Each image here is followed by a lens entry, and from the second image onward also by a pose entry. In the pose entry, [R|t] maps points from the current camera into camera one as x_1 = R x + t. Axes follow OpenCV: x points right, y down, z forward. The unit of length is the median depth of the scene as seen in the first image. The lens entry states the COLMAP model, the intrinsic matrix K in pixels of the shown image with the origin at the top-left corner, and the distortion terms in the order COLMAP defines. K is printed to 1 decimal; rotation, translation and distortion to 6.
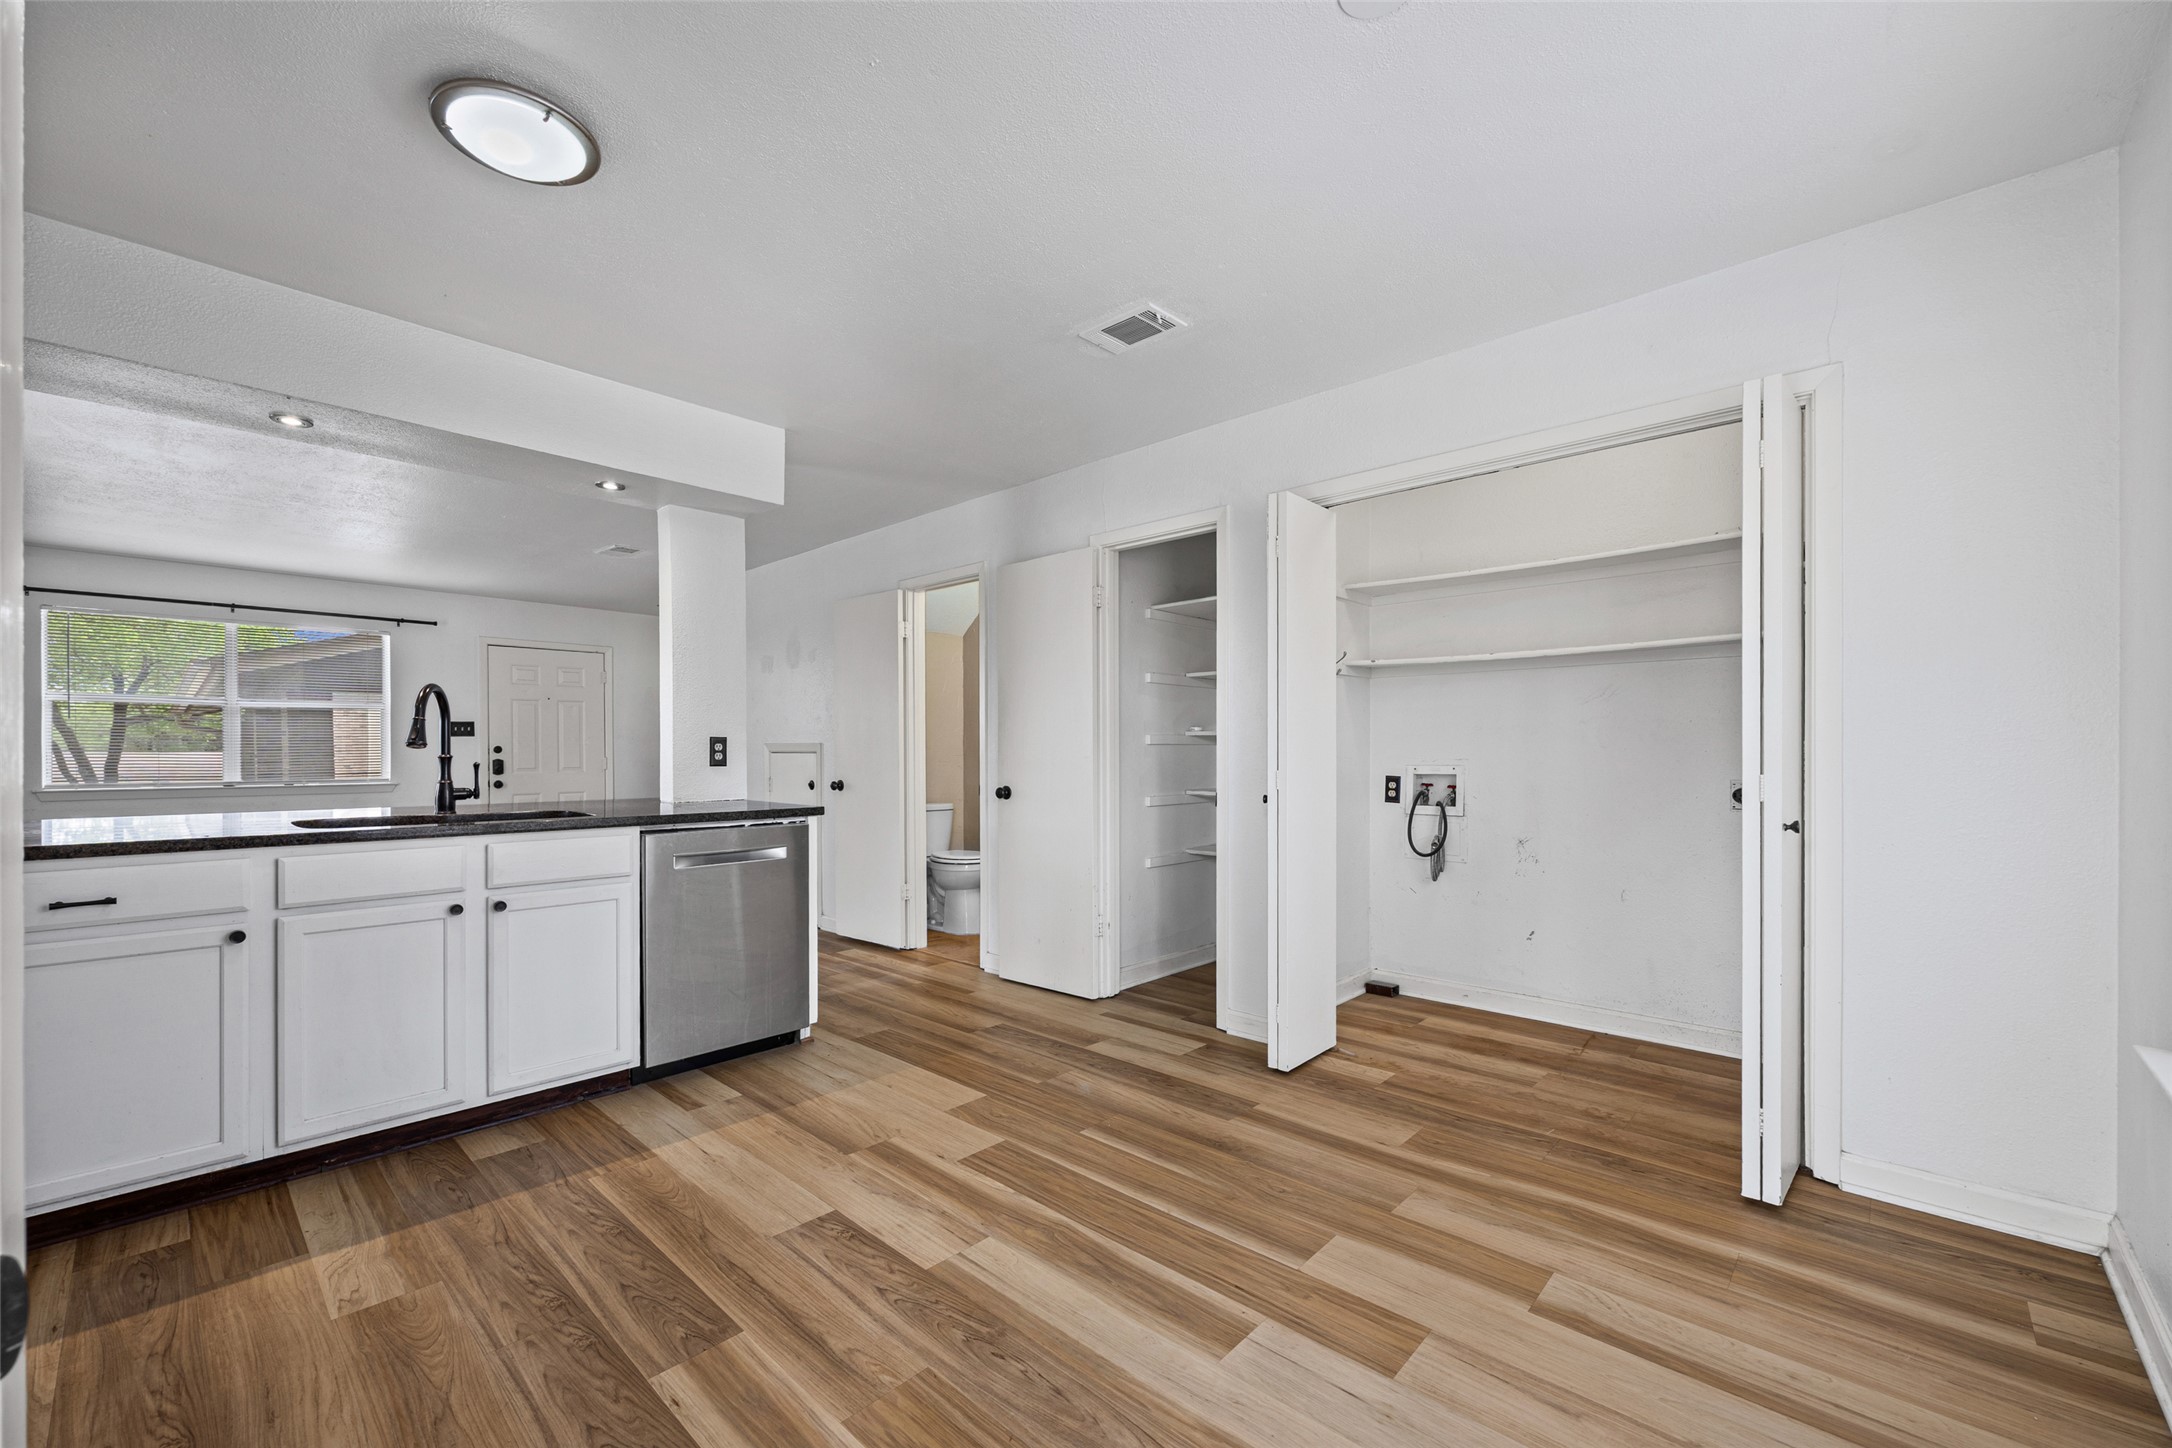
lens RADIAL K [[887.4, 0, 1054.4], [0, 887.4, 755.2], [0, 0, 1]] dist [0.013099, -0.001853]
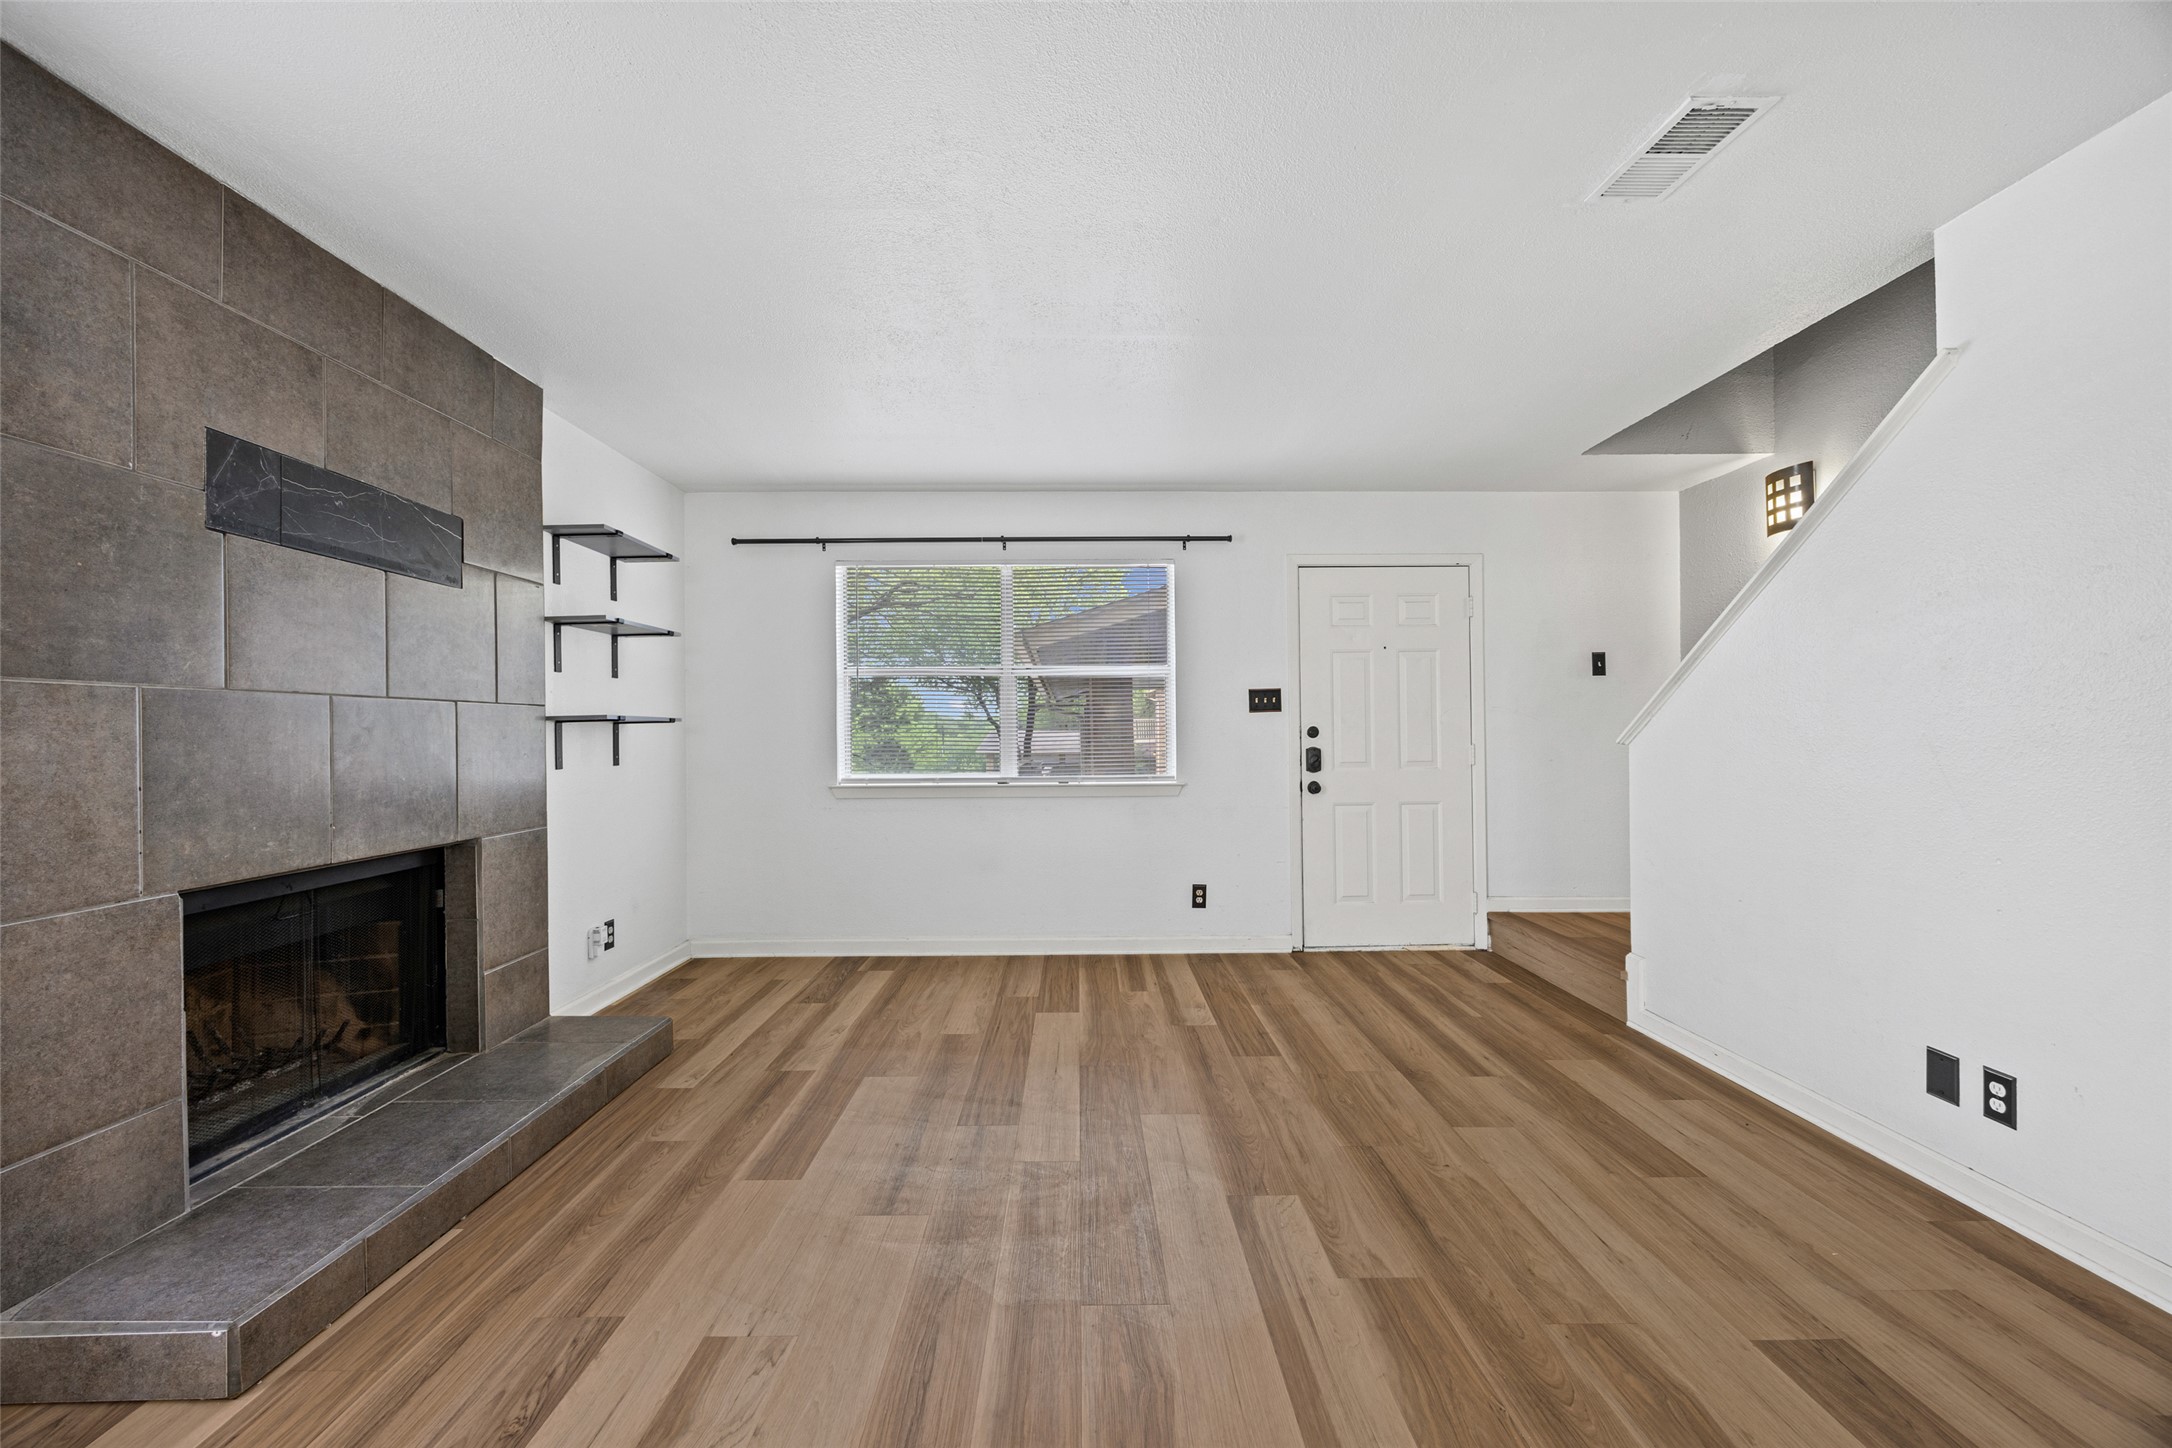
lens RADIAL K [[833.1, 0, 1084.6], [0, 833.1, 728.4], [0, 0, 1]] dist [-0.000564, -0.000235]
pose [[0.708153, -0.003649, -0.706049, -0.914348], [0.002791, 0.999993, -0.002369, -0.022078], [0.706053, -0.000293, 0.708159, 1.329050]]
